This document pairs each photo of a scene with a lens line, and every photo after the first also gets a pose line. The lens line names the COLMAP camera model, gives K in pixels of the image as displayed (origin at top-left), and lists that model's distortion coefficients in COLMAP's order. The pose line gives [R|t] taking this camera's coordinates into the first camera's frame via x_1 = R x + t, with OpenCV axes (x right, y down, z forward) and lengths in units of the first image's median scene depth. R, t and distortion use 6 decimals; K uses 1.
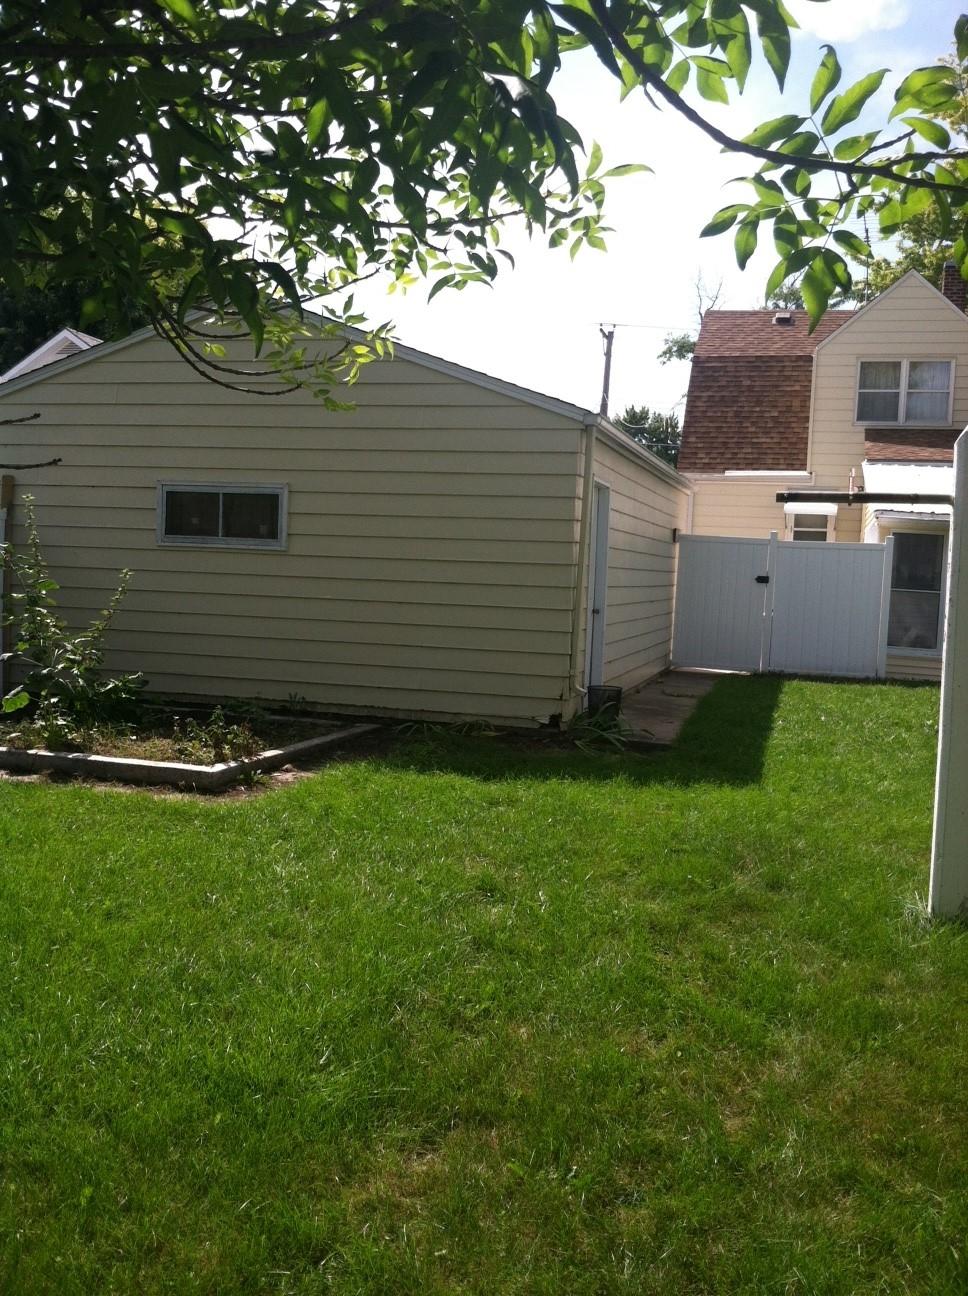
lens RADIAL K [[1269.5, 0, 443.4], [0, 1269.5, 640.2], [0, 0, 1]] dist [0.008470, -0.176040]
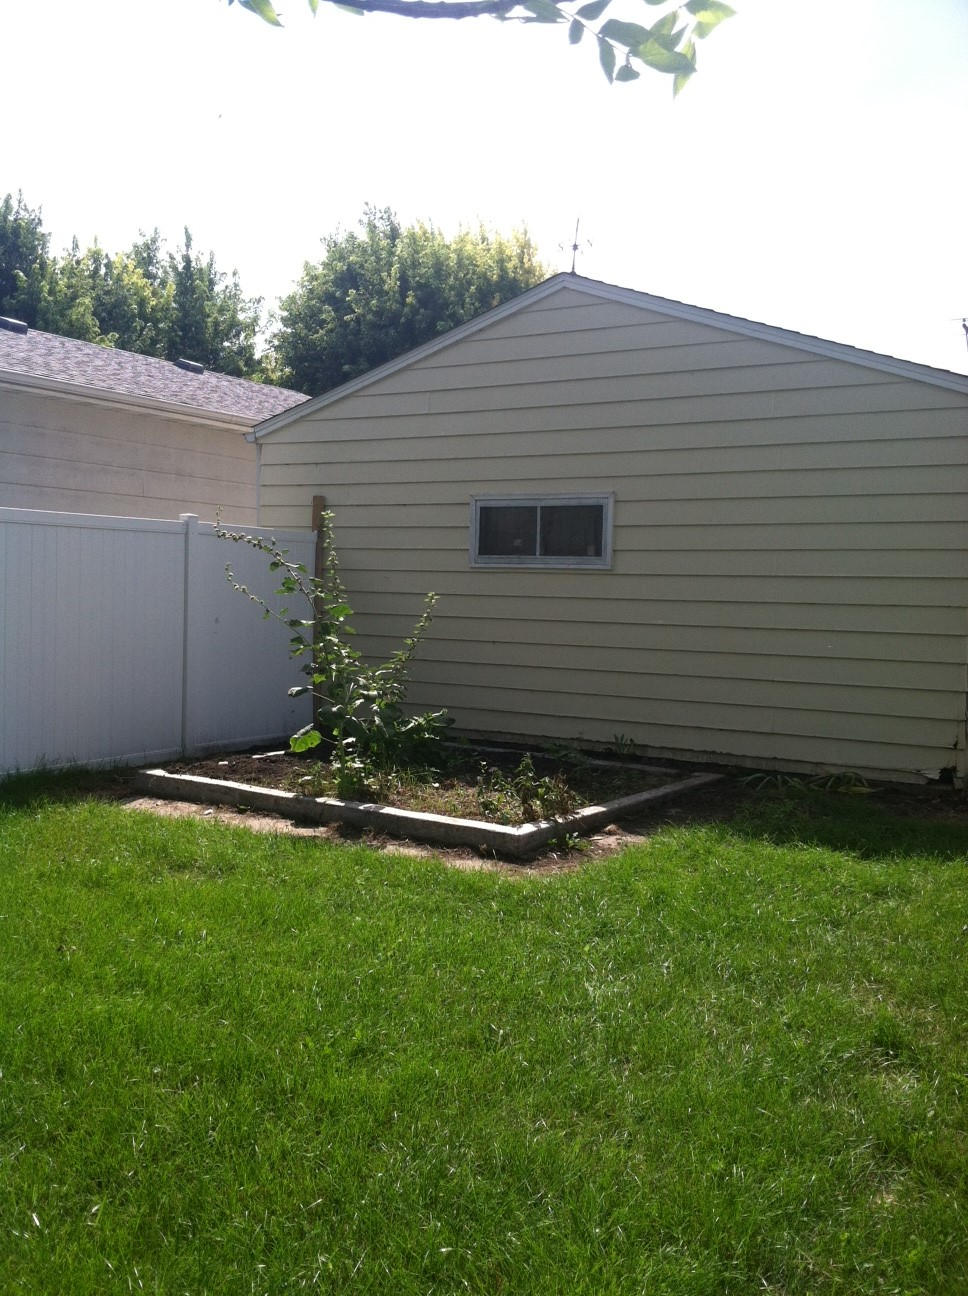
lens RADIAL K [[1269.5, 0, 443.4], [0, 1269.5, 640.2], [0, 0, 1]] dist [0.008470, -0.176040]
pose [[0.965944, -0.003436, -0.258728, -0.012561], [-0.001804, 0.999798, -0.020015, -0.005520], [0.258744, 0.019800, 0.965743, 0.158254]]
